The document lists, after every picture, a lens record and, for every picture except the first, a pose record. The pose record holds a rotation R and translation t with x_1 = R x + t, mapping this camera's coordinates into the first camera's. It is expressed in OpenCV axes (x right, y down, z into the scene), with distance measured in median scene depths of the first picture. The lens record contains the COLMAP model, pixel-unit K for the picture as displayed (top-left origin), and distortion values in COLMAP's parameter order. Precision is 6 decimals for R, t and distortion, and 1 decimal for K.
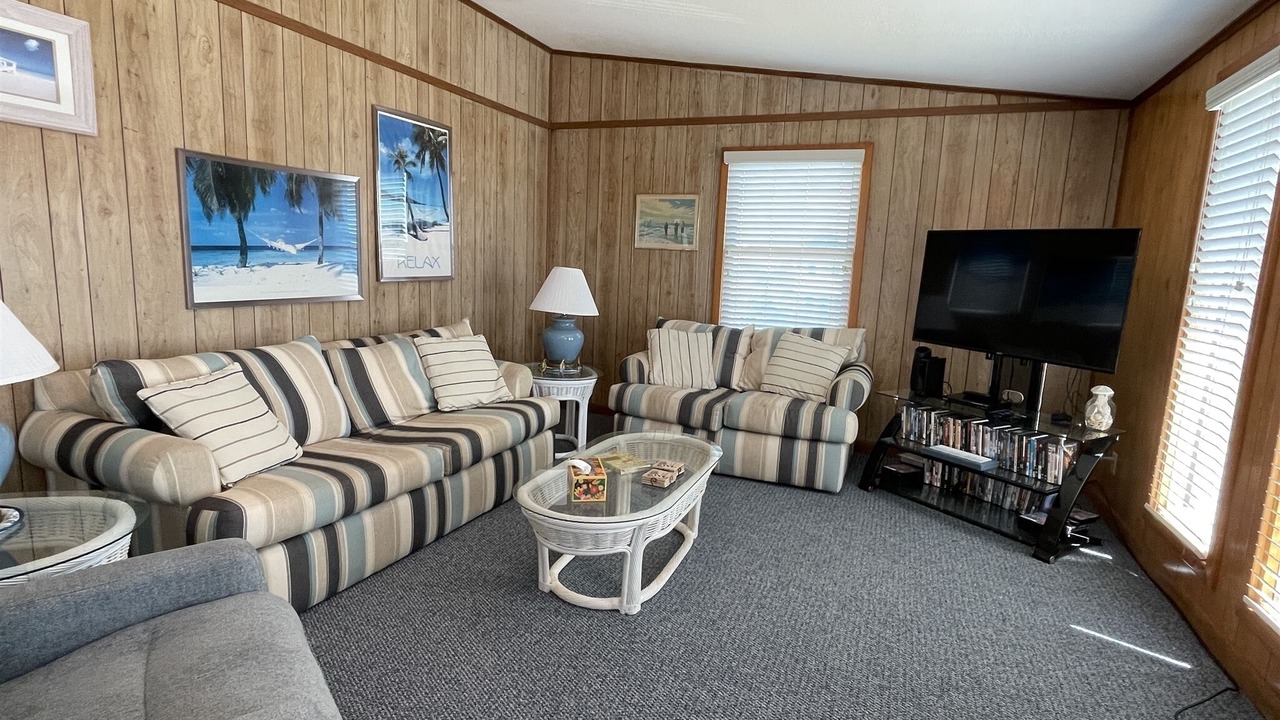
lens RADIAL K [[647.5, 0, 633.2], [0, 647.5, 362.7], [0, 0, 1]] dist [-0.003143, -0.001445]
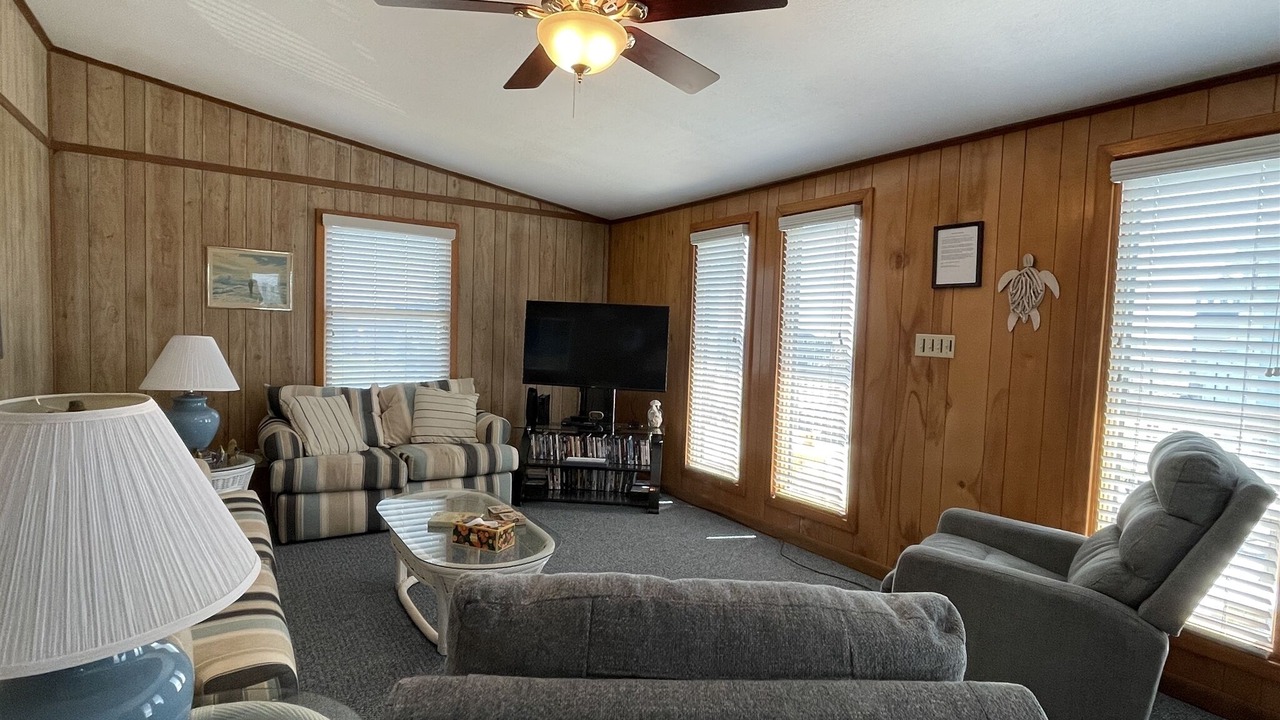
lens RADIAL K [[647.5, 0, 633.2], [0, 647.5, 362.7], [0, 0, 1]] dist [-0.003143, -0.001445]
pose [[0.572268, -0.069323, 0.817132, -0.457519], [0.115526, 0.993299, 0.003361, -0.050003], [-0.811889, 0.092477, 0.576441, 0.061070]]
